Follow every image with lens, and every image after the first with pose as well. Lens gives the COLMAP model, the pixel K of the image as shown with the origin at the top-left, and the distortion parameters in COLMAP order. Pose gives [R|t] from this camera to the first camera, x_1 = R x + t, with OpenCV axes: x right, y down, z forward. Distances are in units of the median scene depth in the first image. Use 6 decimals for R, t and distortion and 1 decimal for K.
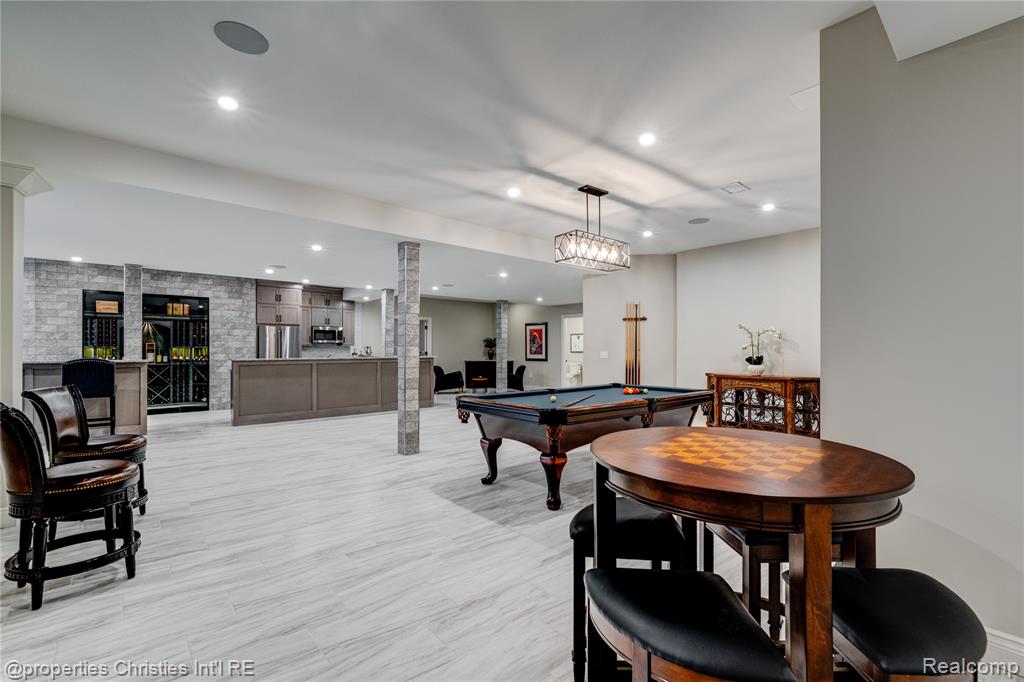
lens RADIAL K [[447.1, 0, 511.8], [0, 447.1, 345.8], [0, 0, 1]] dist [0.004925, 0.000137]
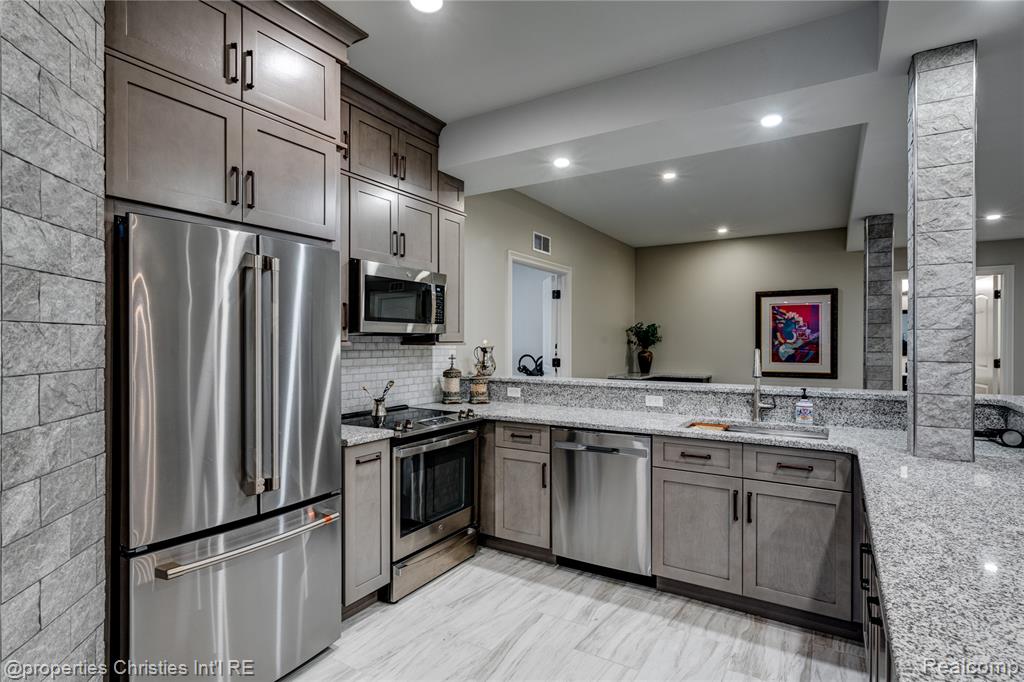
lens RADIAL K [[527.5, 0, 515.2], [0, 527.5, 342.6], [0, 0, 1]] dist [0.001325, 0.001184]
pose [[0.950874, 0.001329, 0.309576, -0.507930], [-0.004530, 0.999943, 0.009623, -0.005536], [-0.309546, -0.010553, 0.950826, 0.815776]]
